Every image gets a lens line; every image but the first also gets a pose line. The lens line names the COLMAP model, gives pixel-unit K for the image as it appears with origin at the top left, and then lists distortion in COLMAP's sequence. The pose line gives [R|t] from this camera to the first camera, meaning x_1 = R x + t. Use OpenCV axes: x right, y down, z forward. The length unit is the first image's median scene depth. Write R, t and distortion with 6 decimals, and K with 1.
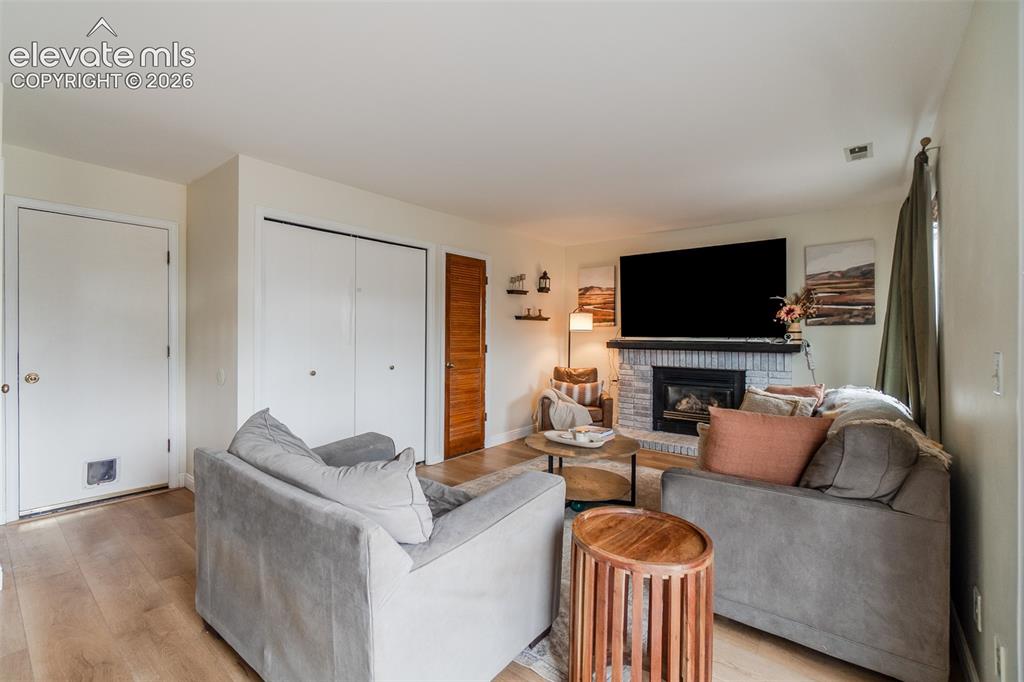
lens RADIAL K [[448.1, 0, 513.6], [0, 448.1, 335.5], [0, 0, 1]] dist [0.000599, 0.000174]
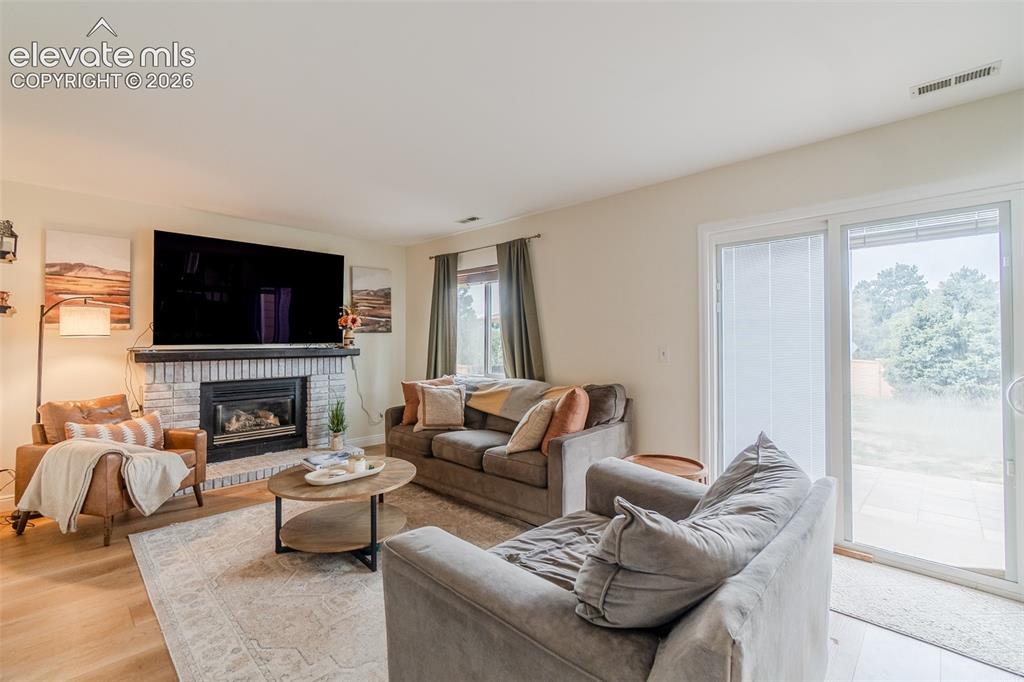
lens RADIAL K [[442.3, 0, 498.5], [0, 442.3, 333.5], [0, 0, 1]] dist [-0.001752, 0.000181]
pose [[0.120105, 0.010135, 0.992709, -0.415734], [0.009143, 0.999894, -0.011315, -0.002954], [-0.992719, 0.010435, 0.120000, 0.427018]]
